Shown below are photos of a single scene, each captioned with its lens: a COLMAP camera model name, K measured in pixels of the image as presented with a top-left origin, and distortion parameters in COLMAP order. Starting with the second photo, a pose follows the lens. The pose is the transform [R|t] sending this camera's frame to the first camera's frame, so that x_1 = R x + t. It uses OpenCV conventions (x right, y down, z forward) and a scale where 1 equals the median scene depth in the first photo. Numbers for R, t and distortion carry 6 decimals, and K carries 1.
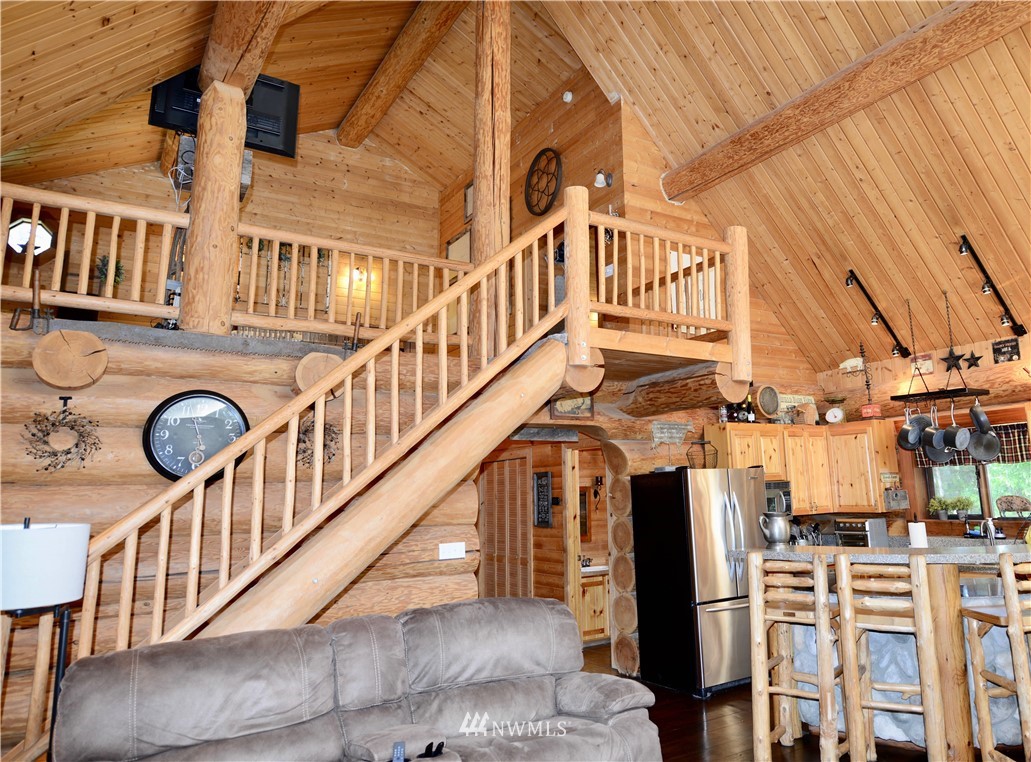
lens RADIAL K [[918.7, 0, 515.5], [0, 918.7, 381.0], [0, 0, 1]] dist [0.001039, 0.005075]
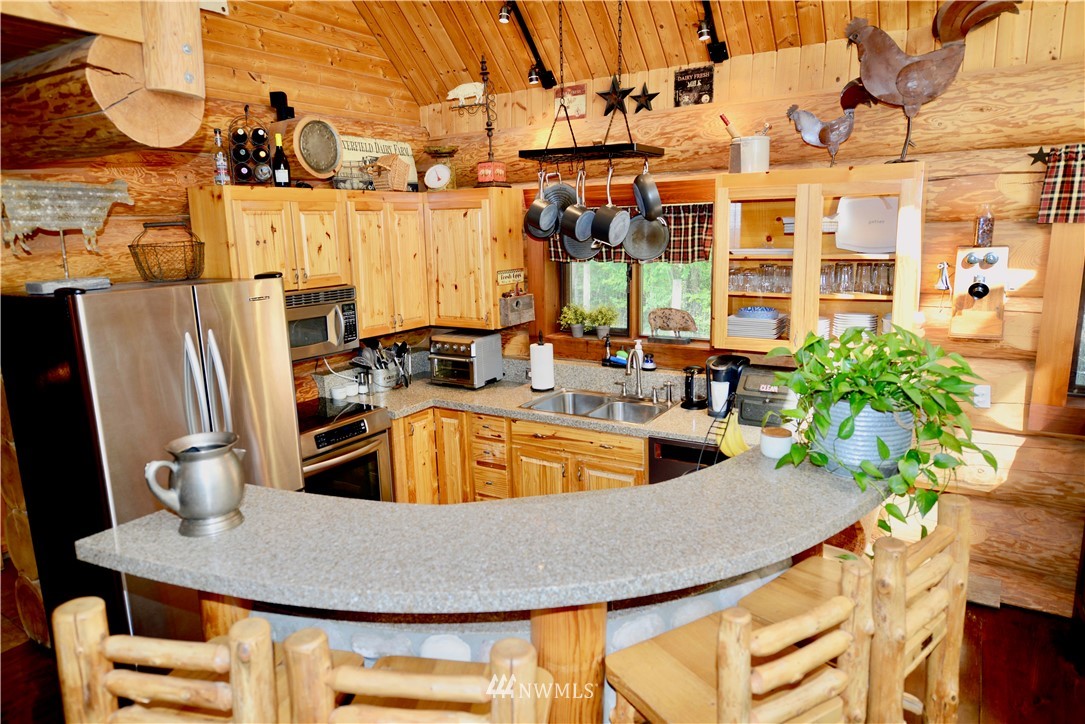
lens RADIAL K [[723.1, 0, 495.2], [0, 723.1, 362.1], [0, 0, 1]] dist [0.002198, 0.000161]
pose [[0.945461, -0.039224, 0.323365, 0.226614], [-0.063711, 0.951282, 0.301667, 0.006196], [-0.319444, -0.305816, 0.896901, 0.518486]]
